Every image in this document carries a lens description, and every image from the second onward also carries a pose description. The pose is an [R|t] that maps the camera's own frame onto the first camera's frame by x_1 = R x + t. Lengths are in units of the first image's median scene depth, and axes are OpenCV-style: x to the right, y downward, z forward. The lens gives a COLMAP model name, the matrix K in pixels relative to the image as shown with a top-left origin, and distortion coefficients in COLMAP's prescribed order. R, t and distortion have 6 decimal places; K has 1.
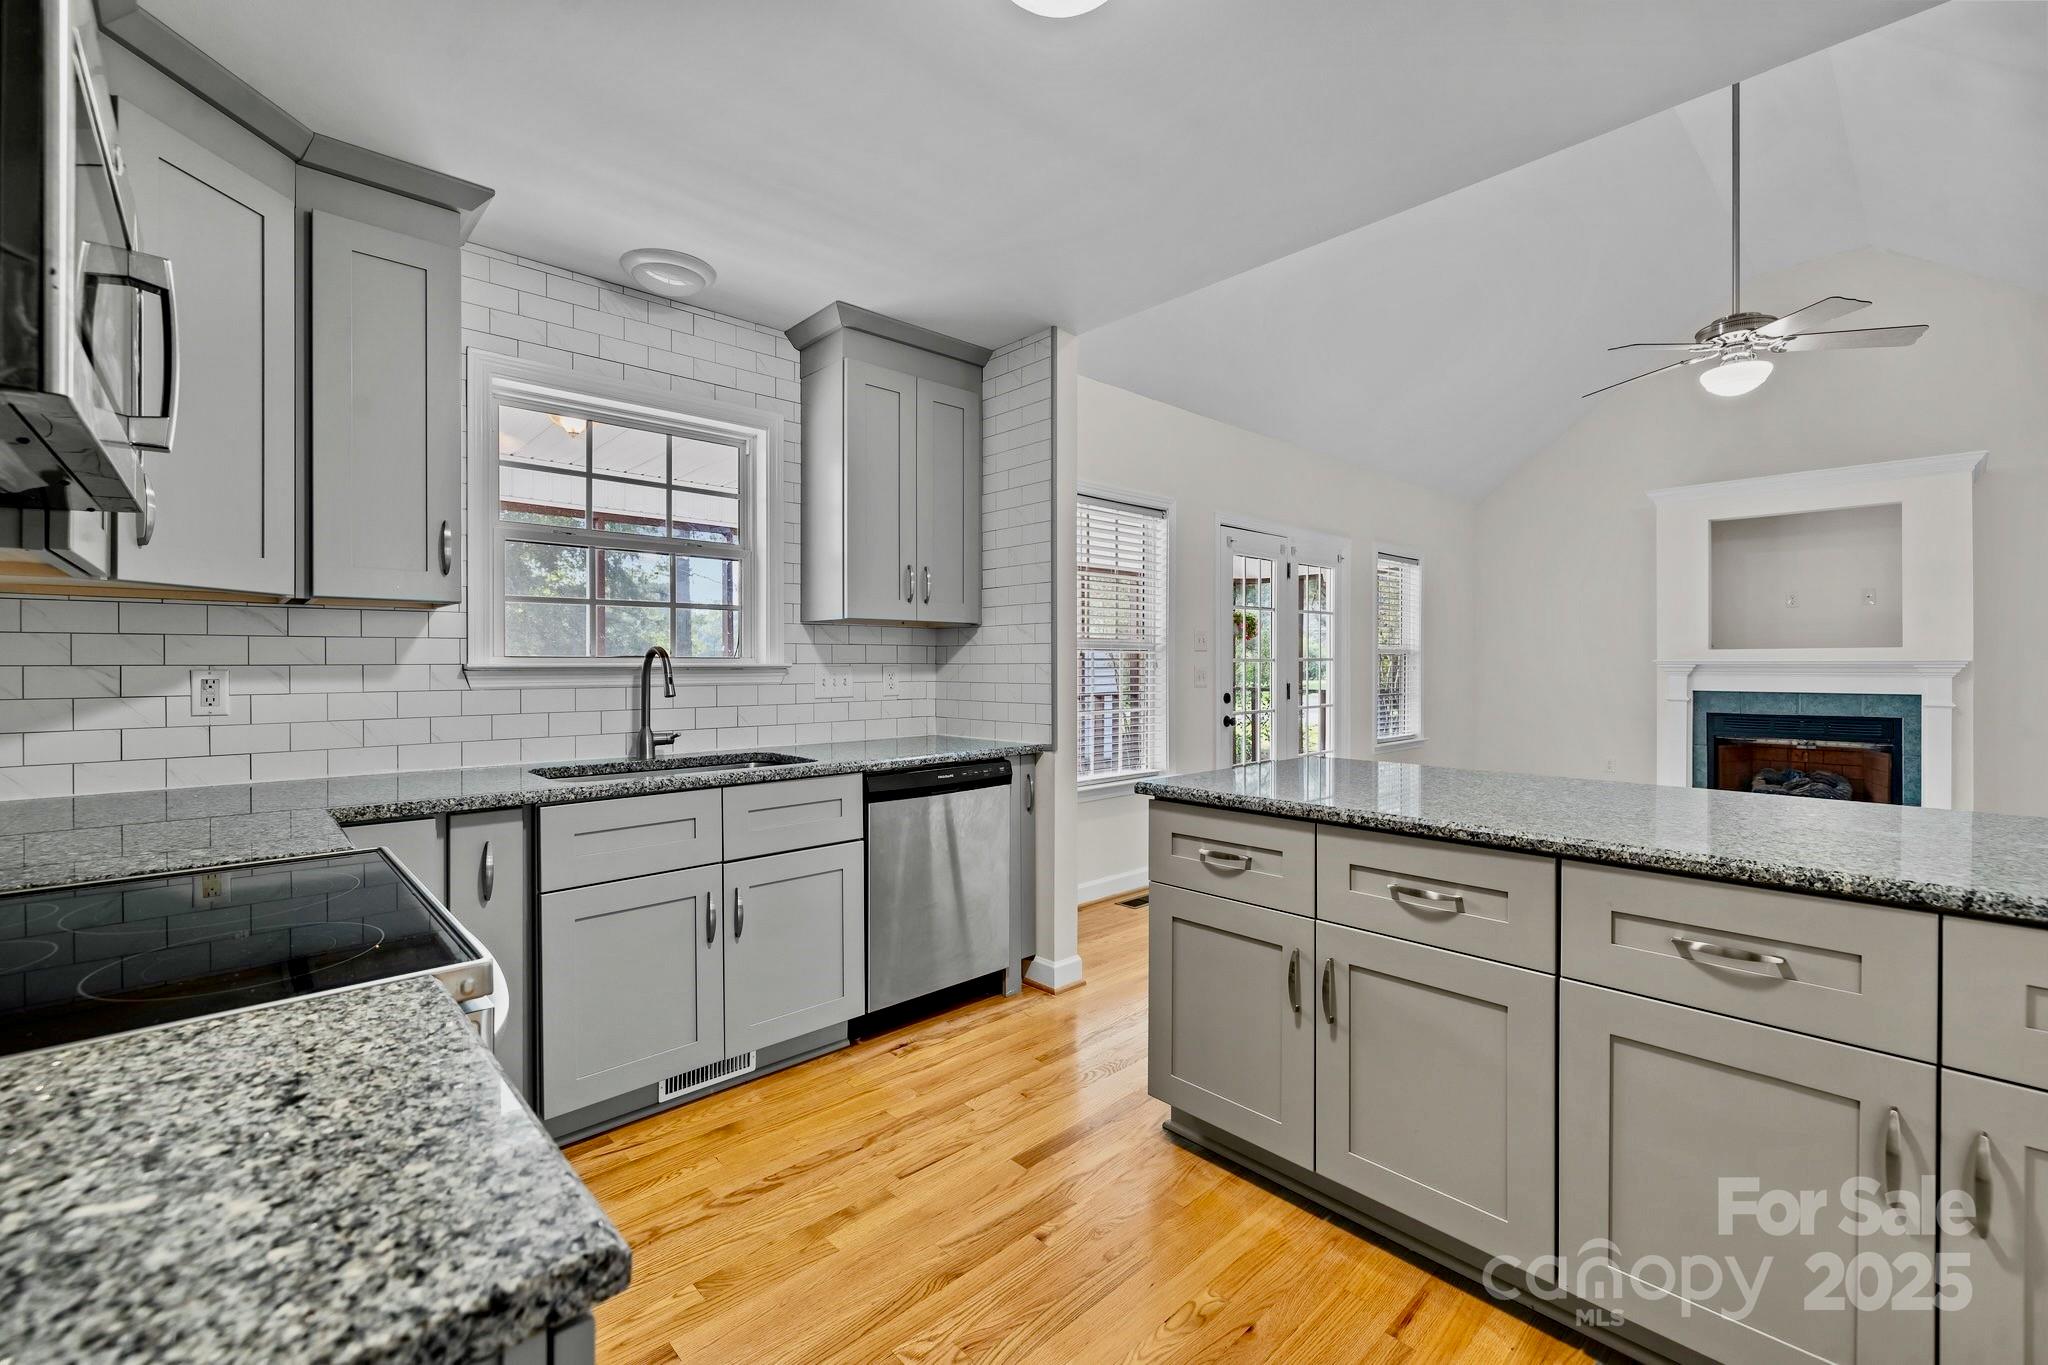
lens RADIAL K [[858.0, 0, 1014.7], [0, 858.0, 666.2], [0, 0, 1]] dist [-0.000743, -0.000530]
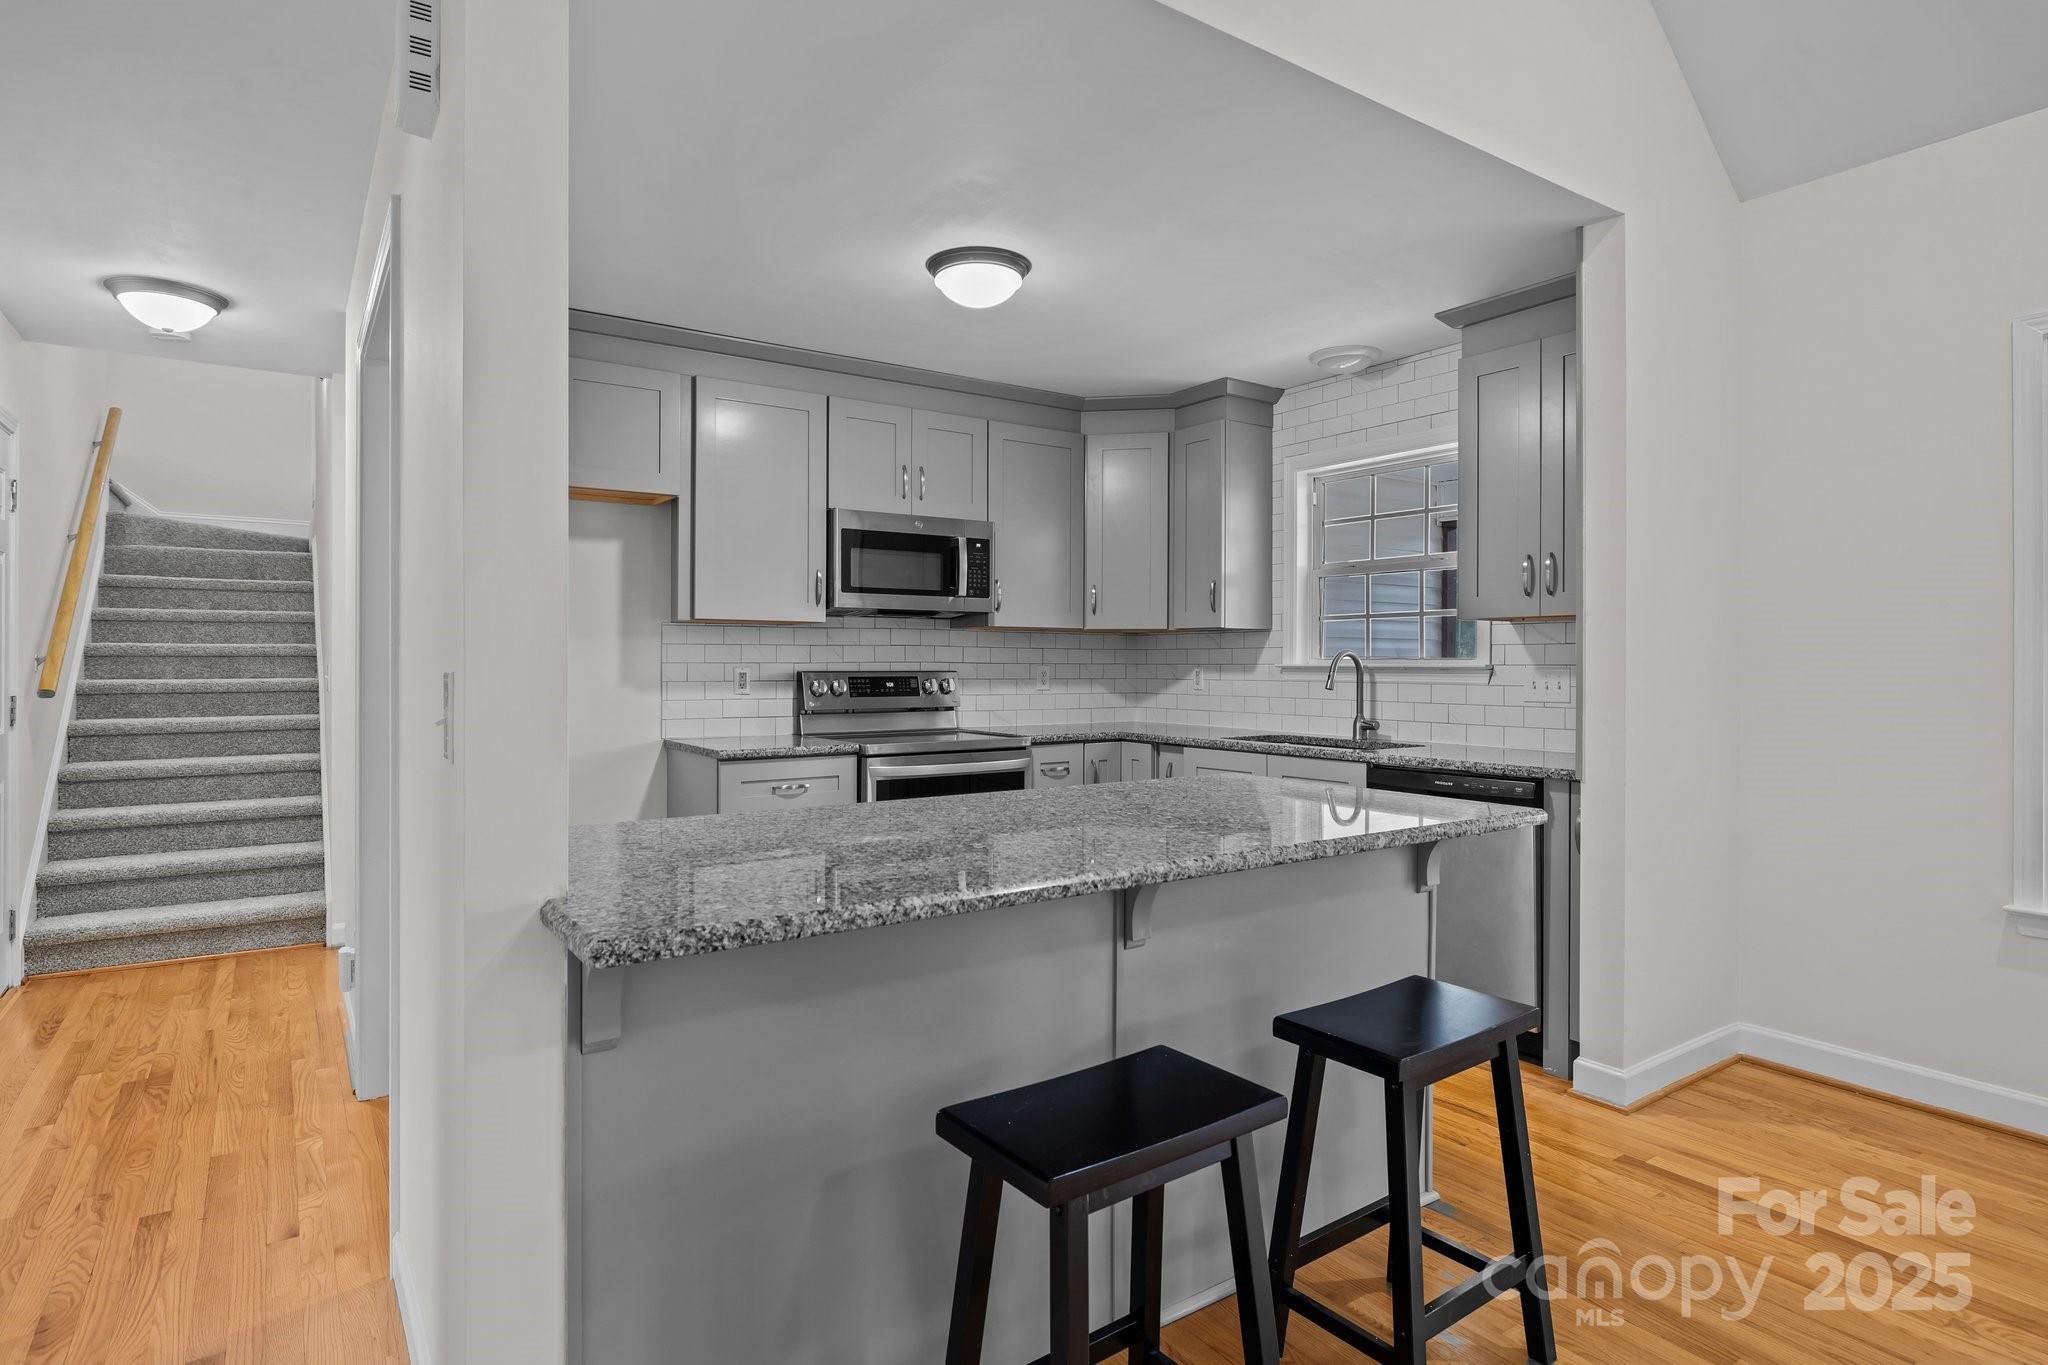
lens RADIAL K [[1081.9, 0, 1030.9], [0, 1081.9, 664.3], [0, 0, 1]] dist [-0.003094, -0.000105]
pose [[-0.126719, 0.001329, -0.991938, 1.184972], [-0.006795, 0.999974, 0.002208, -0.002903], [0.991915, 0.007020, -0.126707, 0.704704]]
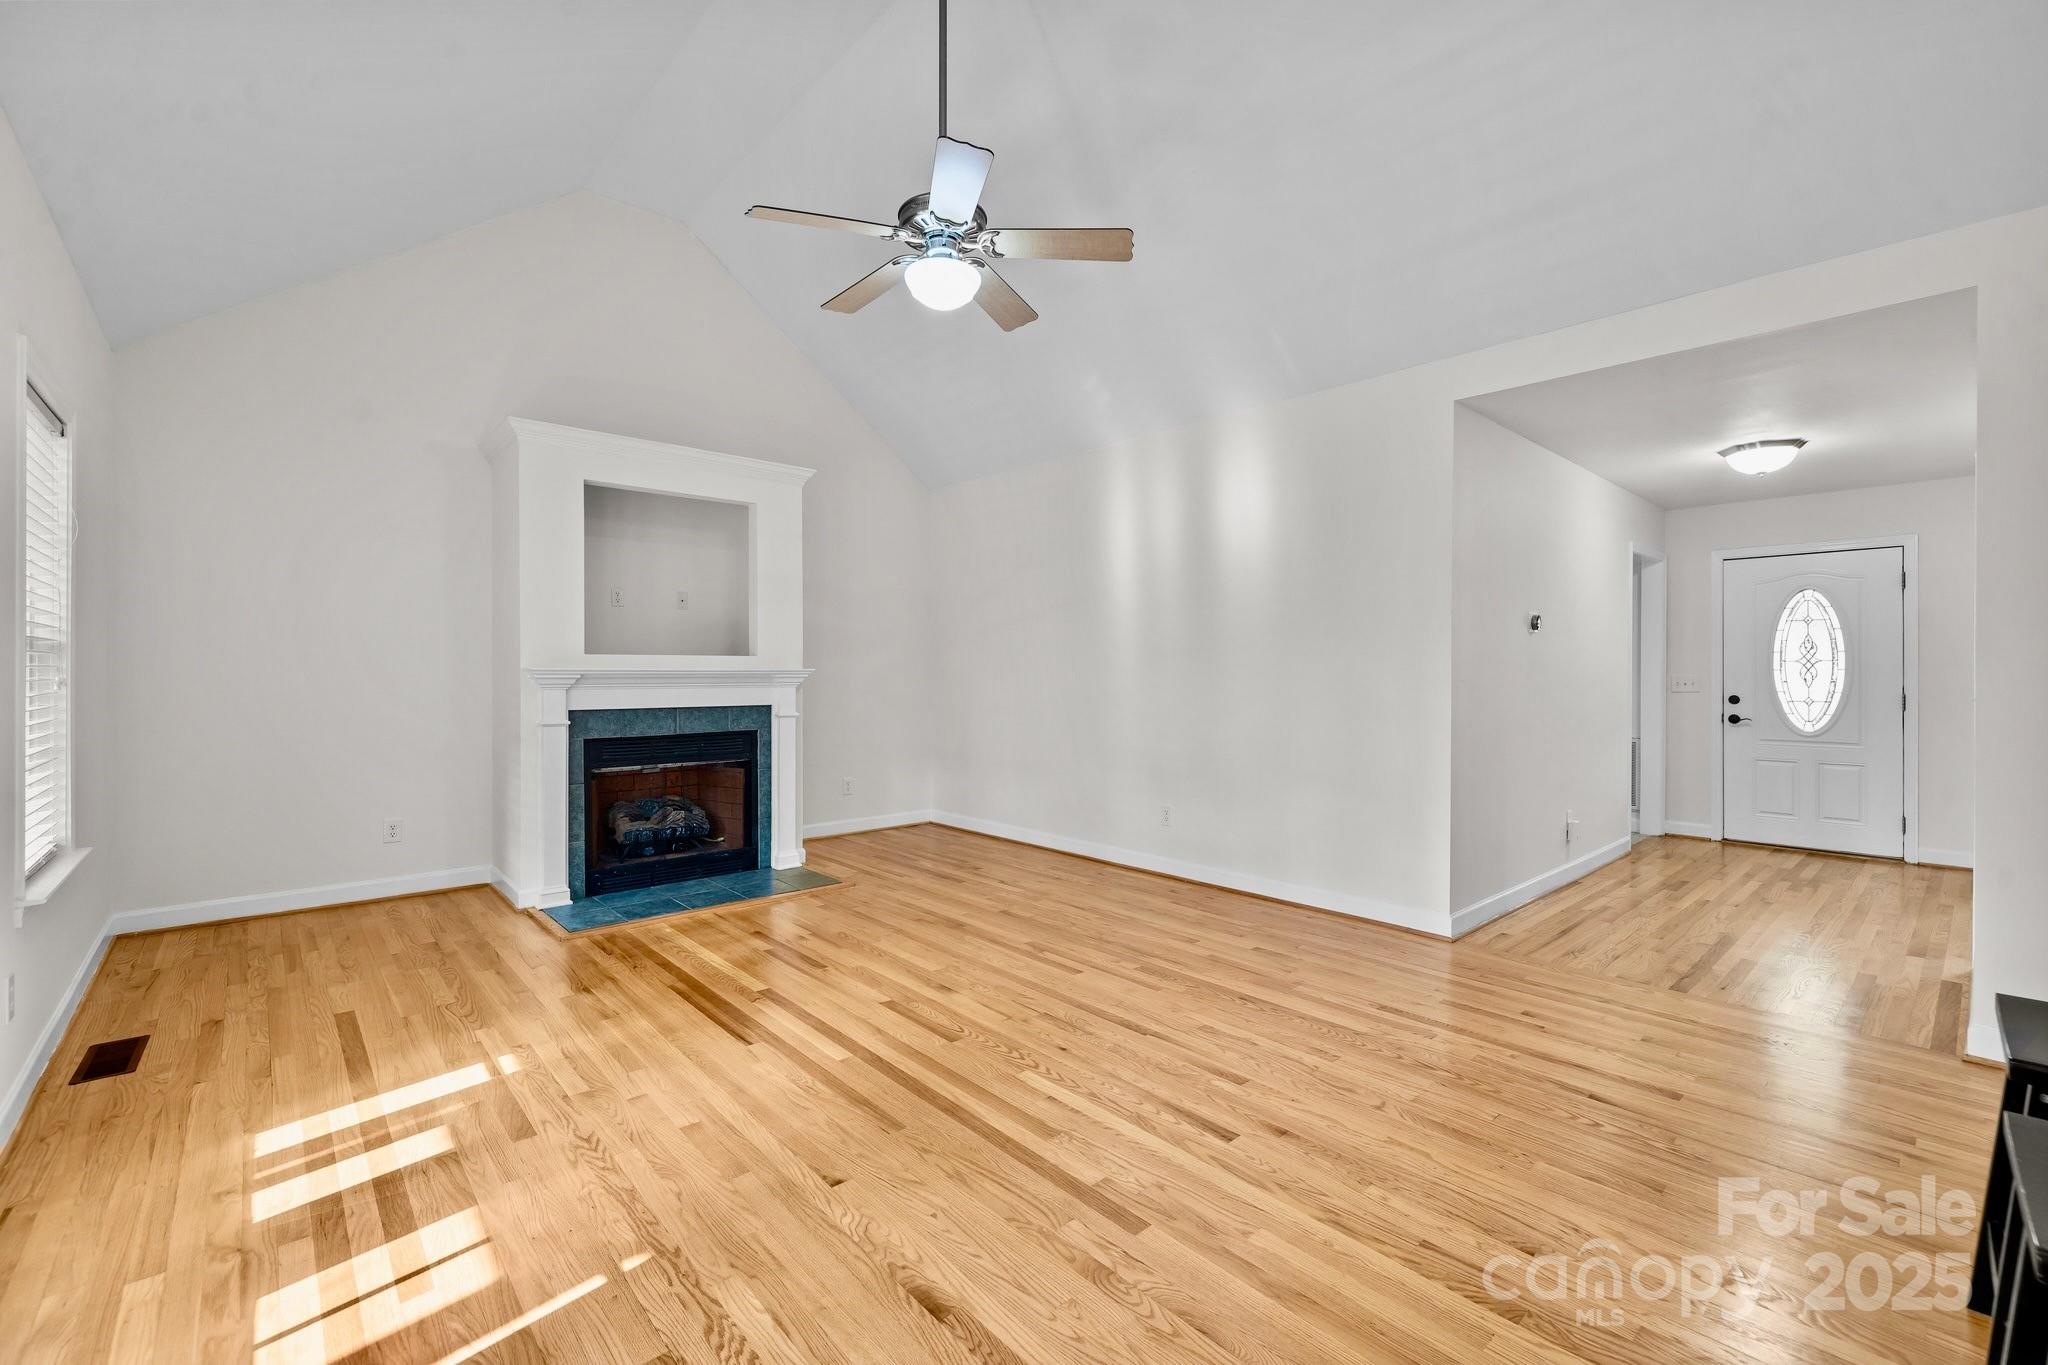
lens RADIAL K [[858.0, 0, 1025.2], [0, 858.0, 679.4], [0, 0, 1]] dist [-0.000743, -0.000530]
pose [[0.016051, -0.007457, 0.999843, 0.153366], [-0.000133, 0.999972, 0.007461, -0.006771], [-0.999871, -0.000252, 0.016050, 1.316002]]
